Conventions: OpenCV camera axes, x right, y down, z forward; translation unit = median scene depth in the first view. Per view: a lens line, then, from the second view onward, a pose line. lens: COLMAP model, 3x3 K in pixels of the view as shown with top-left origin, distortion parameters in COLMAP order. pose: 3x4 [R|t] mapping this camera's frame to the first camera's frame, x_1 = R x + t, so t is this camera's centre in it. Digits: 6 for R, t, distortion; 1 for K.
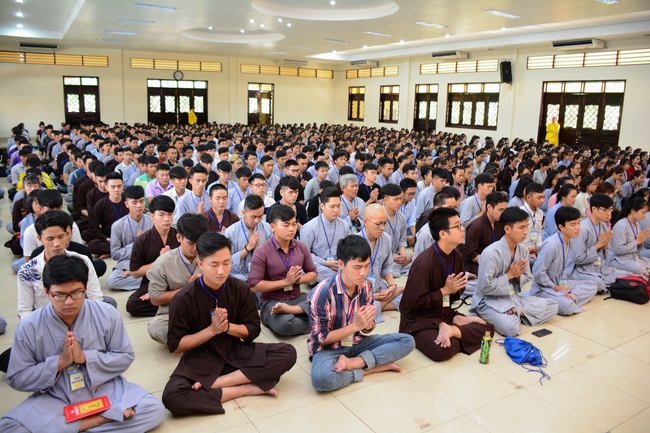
lens RADIAL K [[502.3, 0, 324.9], [0, 502.3, 214.1], [0, 0, 1]] dist [-0.127087, 0.046993]
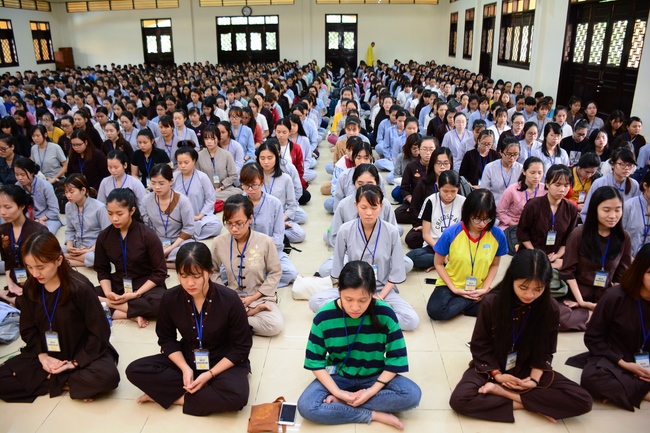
lens RADIAL K [[502.3, 0, 327.3], [0, 502.3, 219.9], [0, 0, 1]] dist [-0.127087, 0.046993]
pose [[0.802692, 0.171684, -0.571148, 0.441782], [-0.096190, 0.982400, 0.160119, -0.048643], [0.588586, -0.073587, 0.805079, 0.287275]]
